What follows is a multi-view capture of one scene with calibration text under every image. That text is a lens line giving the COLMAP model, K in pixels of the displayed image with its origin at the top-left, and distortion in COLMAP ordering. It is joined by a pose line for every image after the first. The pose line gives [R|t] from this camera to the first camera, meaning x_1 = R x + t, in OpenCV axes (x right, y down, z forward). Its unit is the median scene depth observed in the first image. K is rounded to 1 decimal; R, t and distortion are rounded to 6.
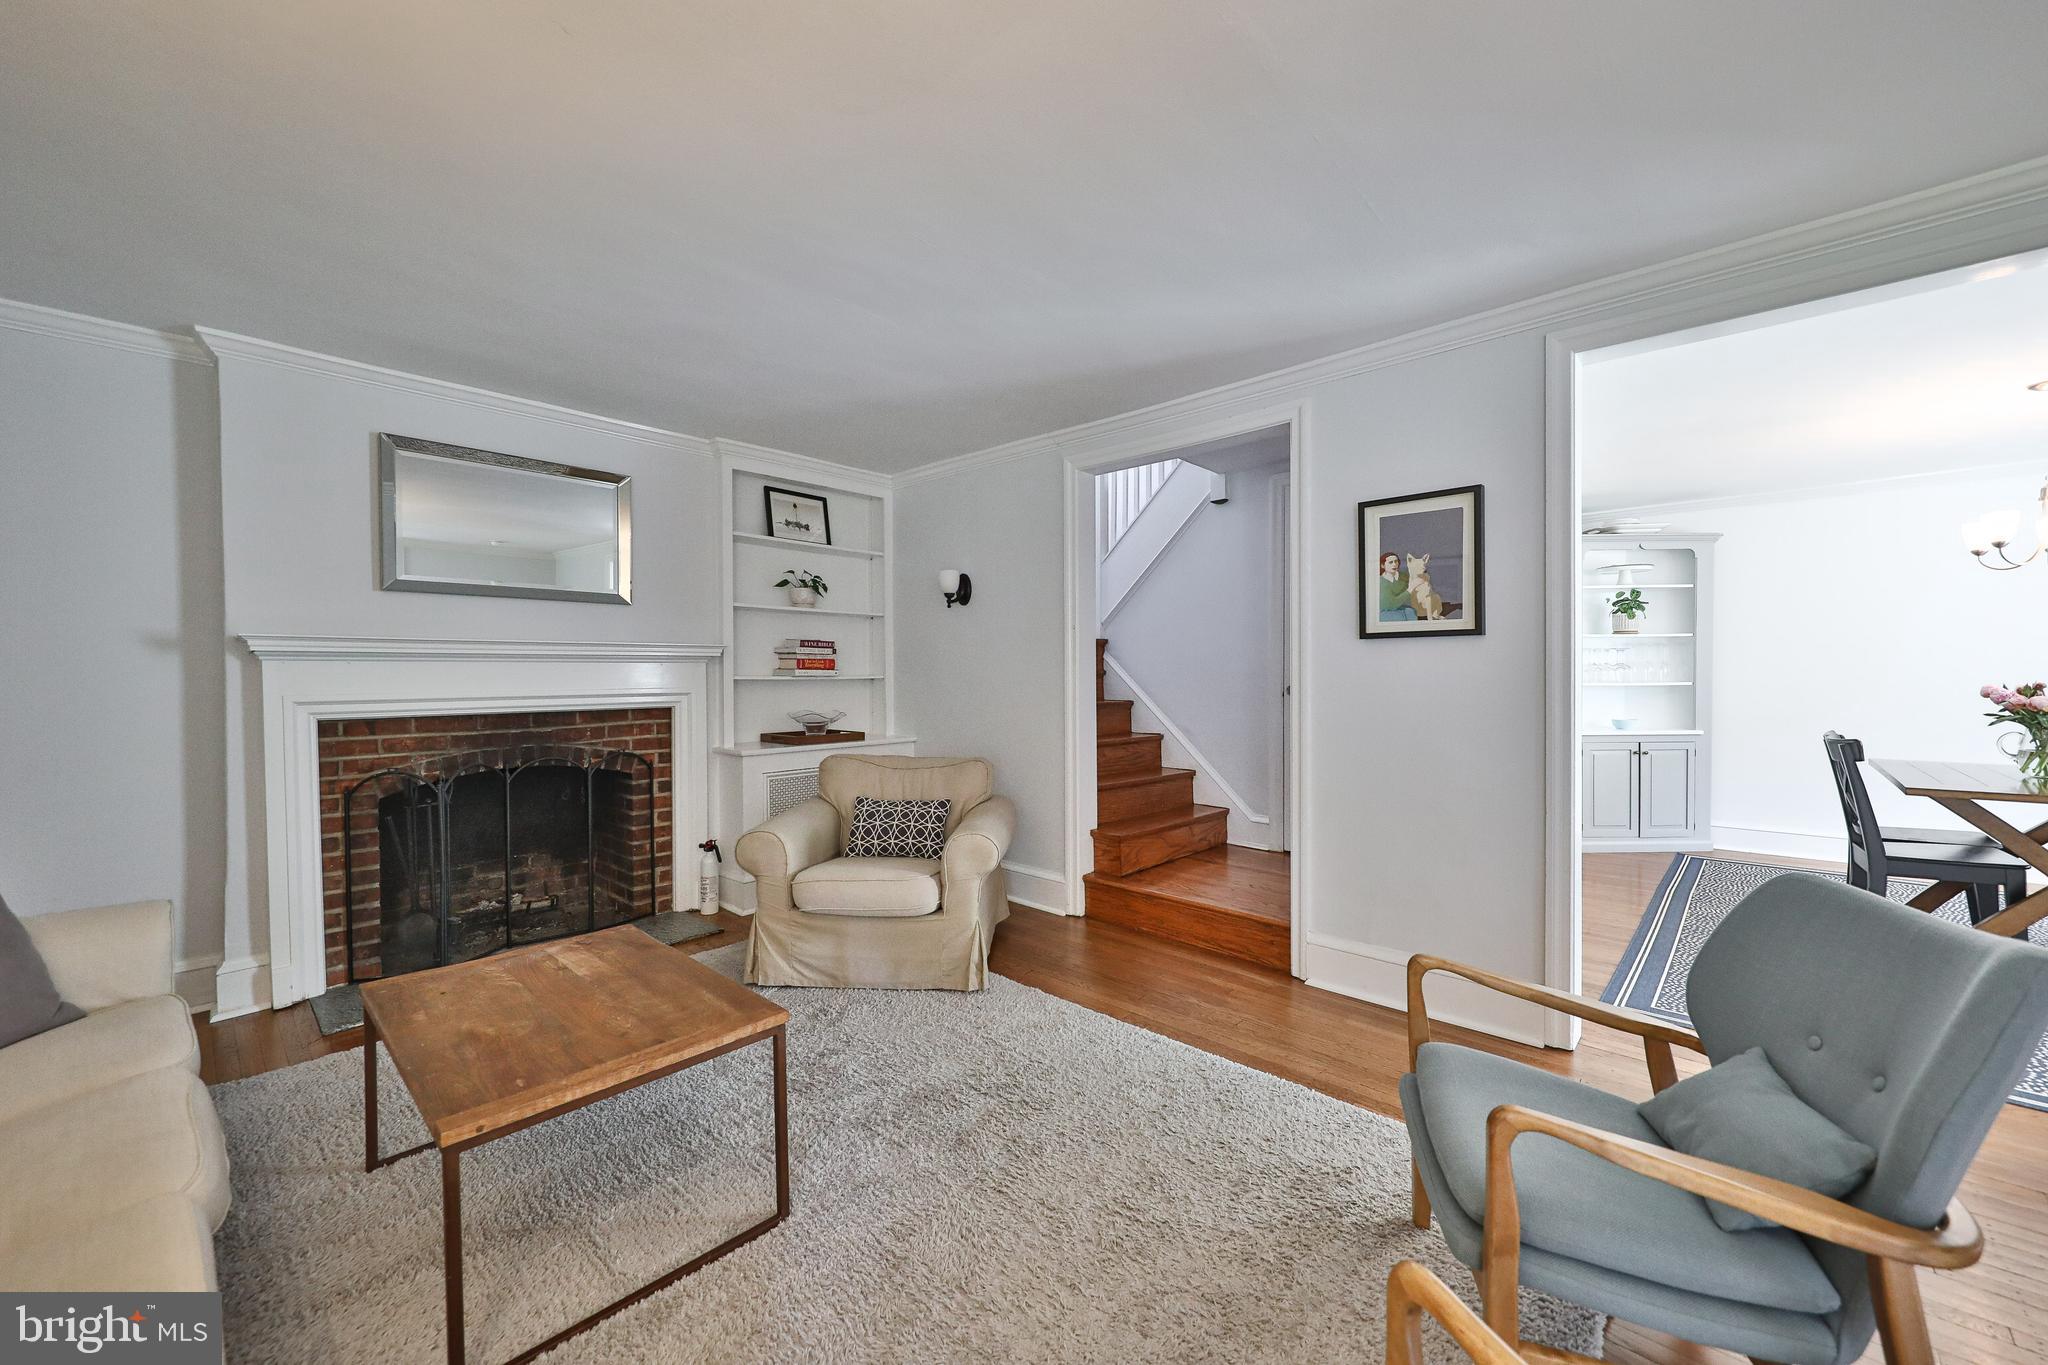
lens RADIAL K [[789.1, 0, 1031.2], [0, 789.1, 674.2], [0, 0, 1]] dist [0.001812, -0.000355]
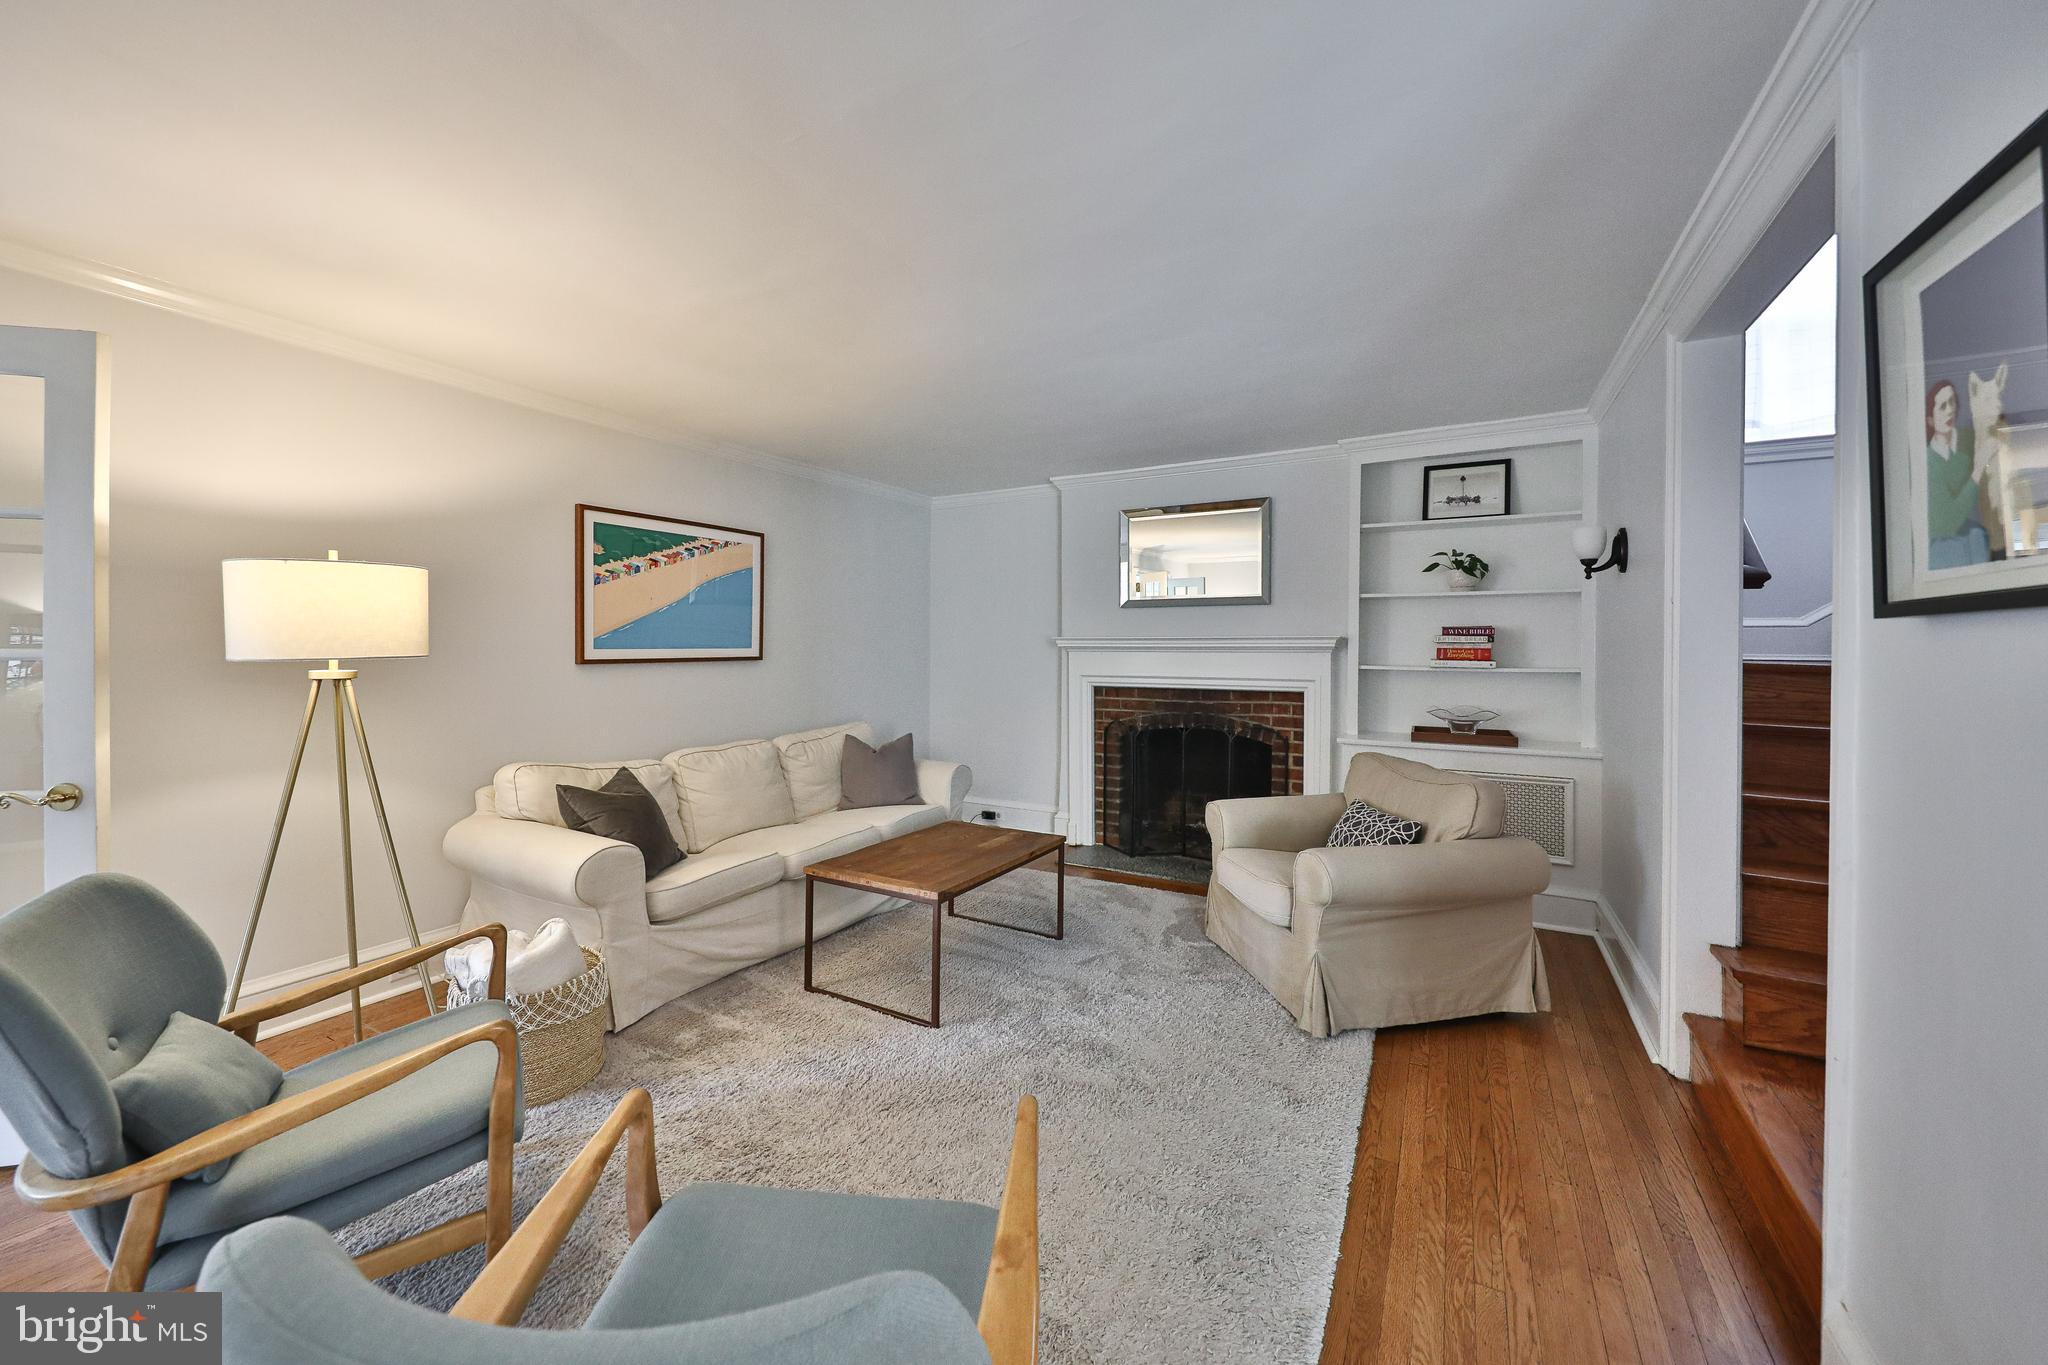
lens RADIAL K [[751.0, 0, 1029.1], [0, 751.0, 656.7], [0, 0, 1]] dist [-0.000077, -0.000080]
pose [[0.234603, 0.015395, -0.971969, 0.605504], [-0.007625, 0.999873, 0.013997, -0.025216], [0.972061, 0.004128, 0.234691, 0.449896]]
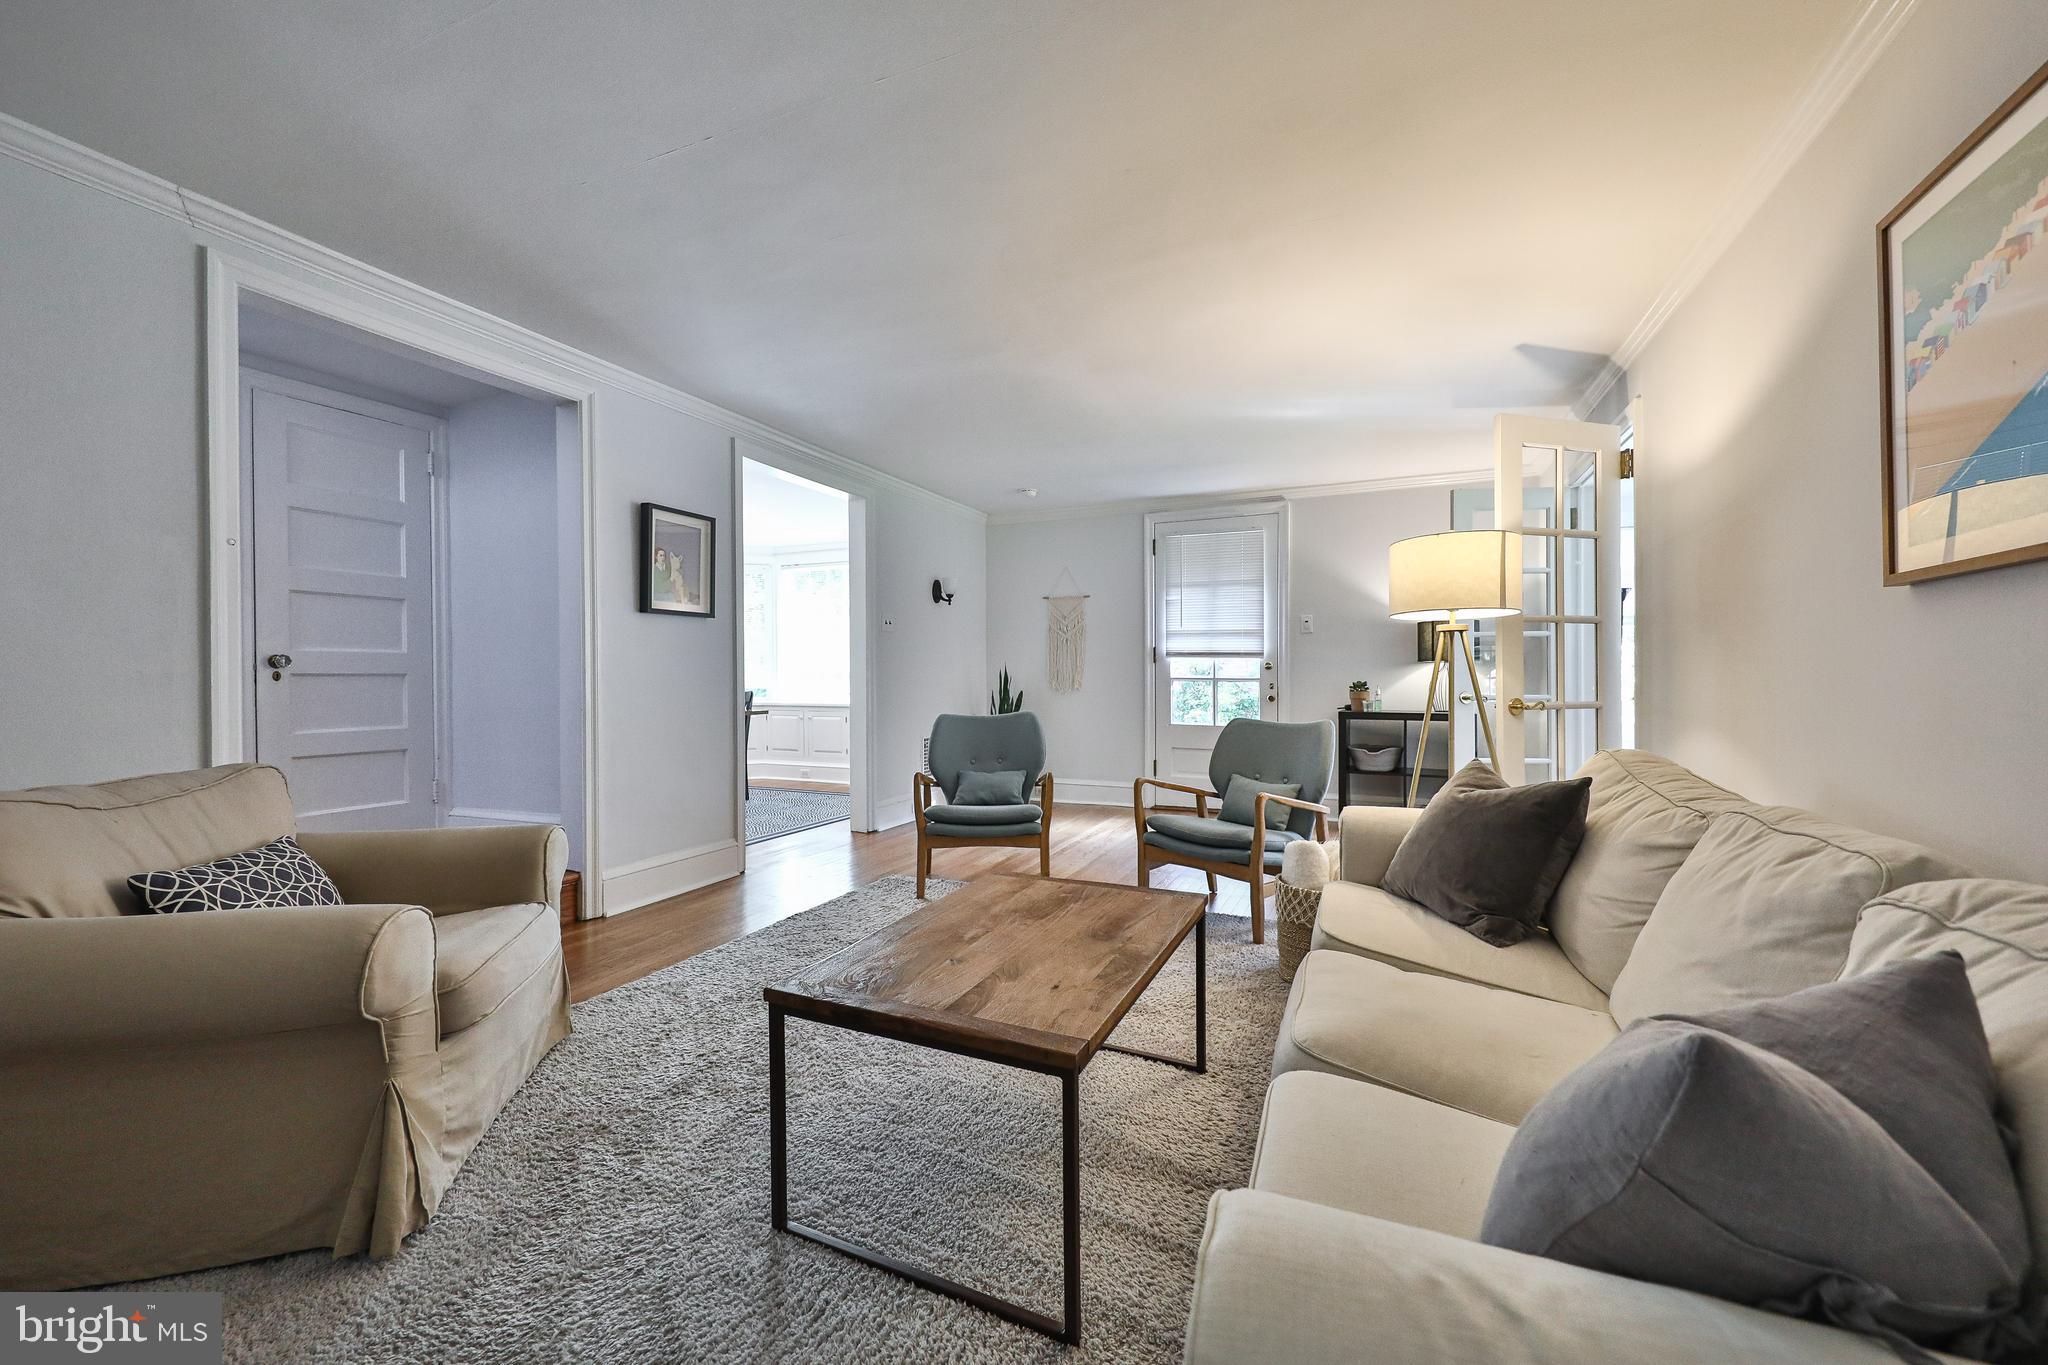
lens RADIAL K [[789.1, 0, 1031.2], [0, 789.1, 674.2], [0, 0, 1]] dist [0.001812, -0.000355]
pose [[-0.300976, 0.002529, 0.953628, -0.859793], [0.008867, 0.999961, 0.000147, 0.052075], [-0.953591, 0.008500, -0.300986, 0.724469]]
